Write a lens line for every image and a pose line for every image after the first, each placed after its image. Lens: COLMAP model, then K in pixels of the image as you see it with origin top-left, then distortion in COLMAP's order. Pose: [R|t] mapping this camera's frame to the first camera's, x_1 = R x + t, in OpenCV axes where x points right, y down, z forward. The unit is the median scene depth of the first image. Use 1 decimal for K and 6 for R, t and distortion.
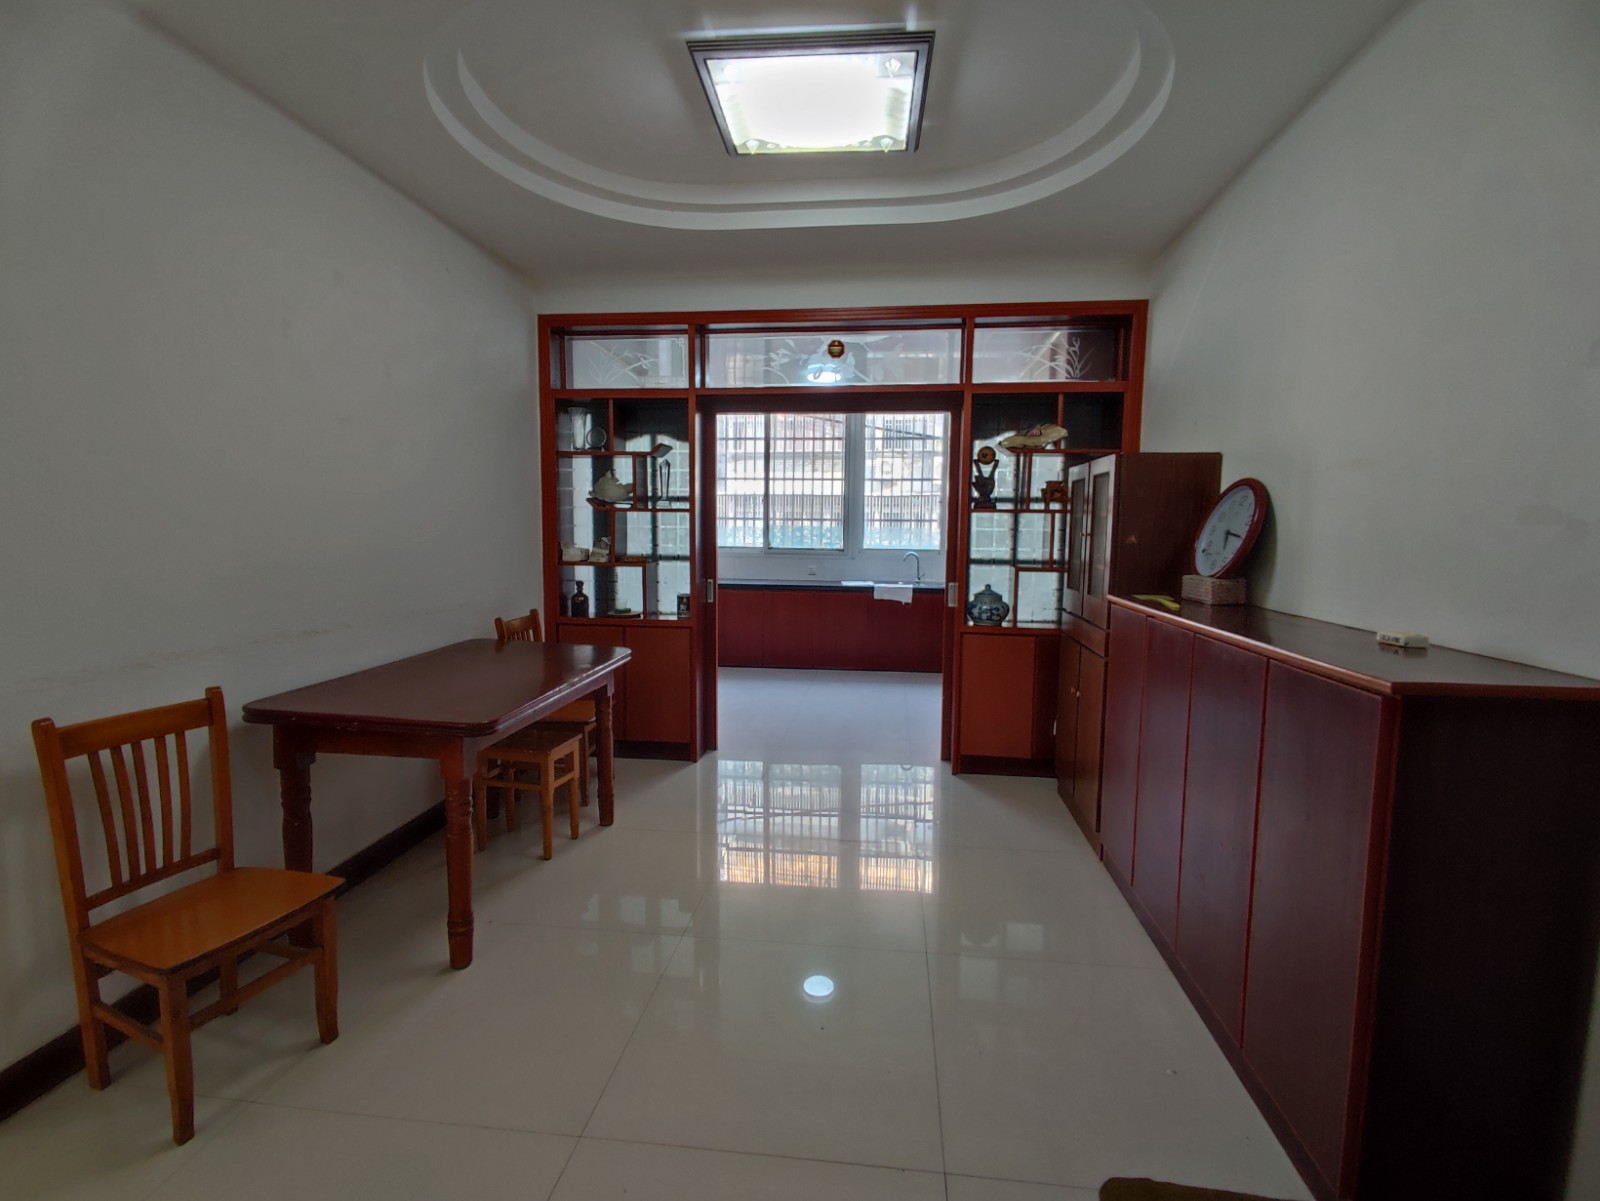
lens RADIAL K [[729.2, 0, 793.9], [0, 729.2, 594.8], [0, 0, 1]] dist [0.000124, -0.000038]
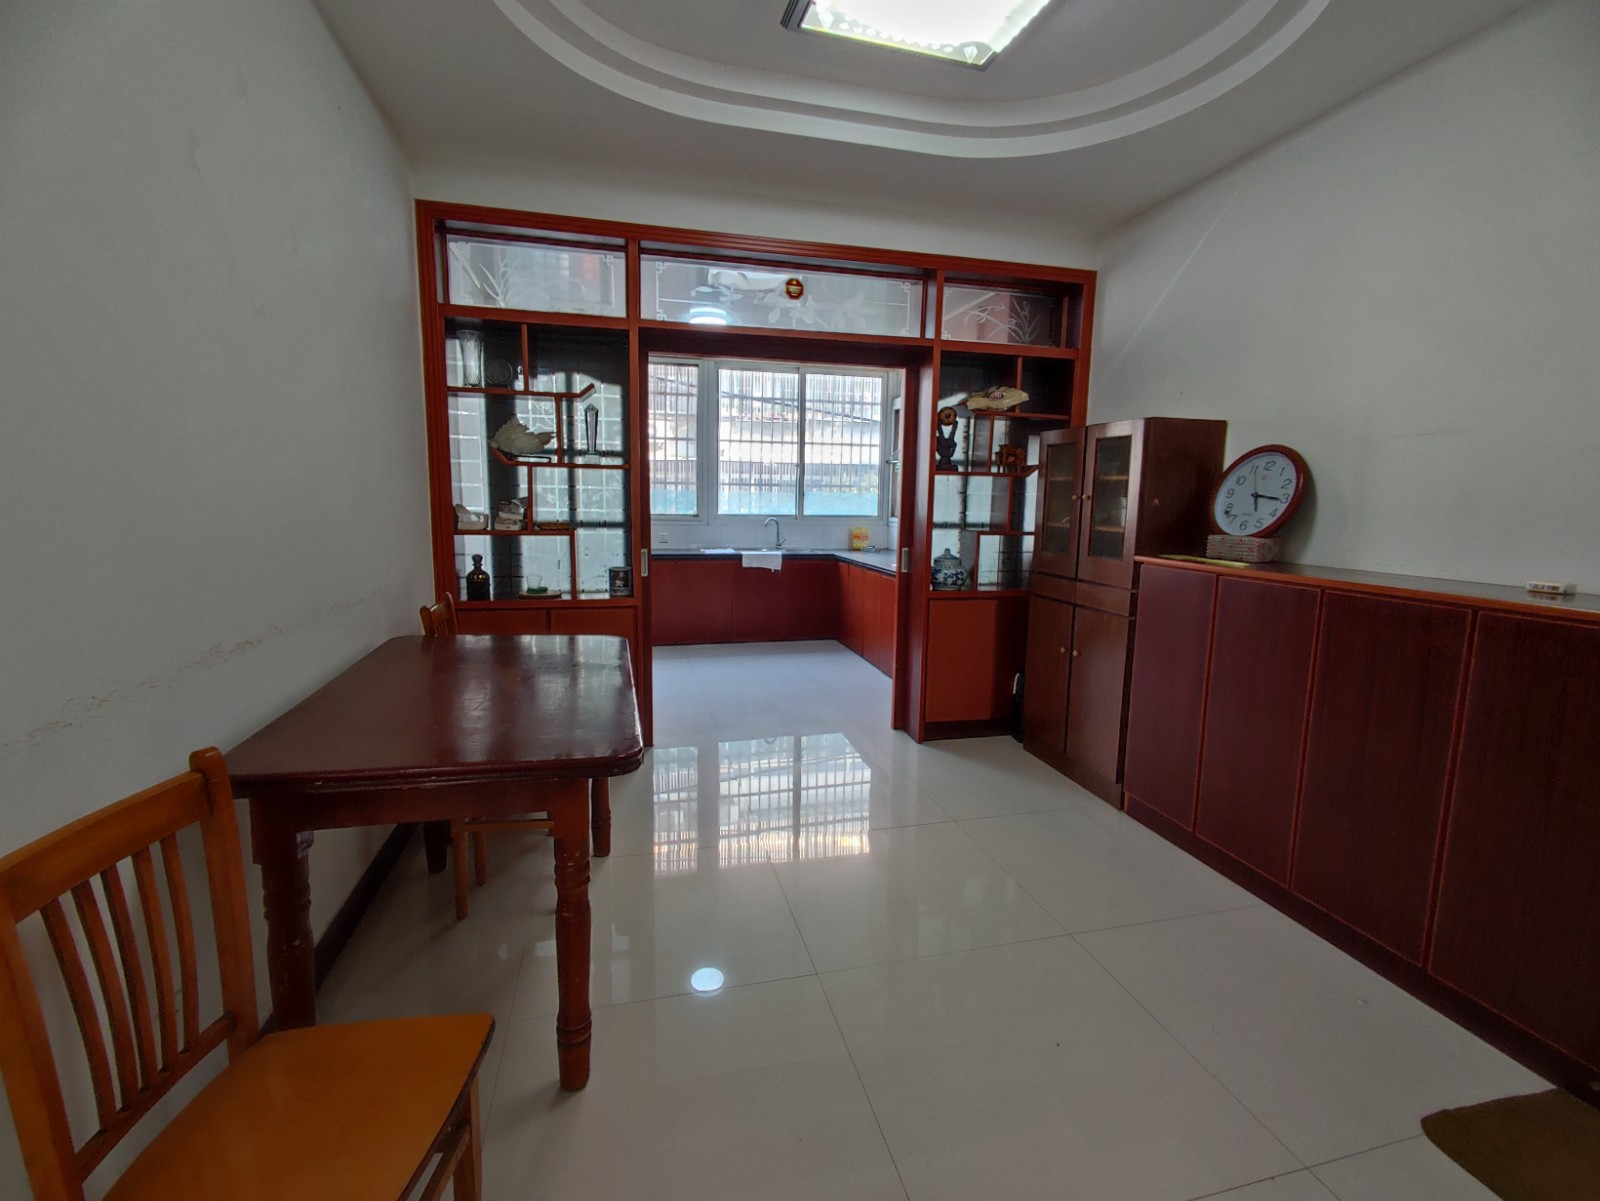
lens RADIAL K [[737.3, 0, 806.9], [0, 737.3, 594.8], [0, 0, 1]] dist [0.001410, -0.000052]
pose [[0.932421, -0.042669, 0.358847, -0.257438], [0.026457, 0.998400, 0.049971, -0.006379], [-0.360405, -0.037100, 0.932058, 0.131067]]
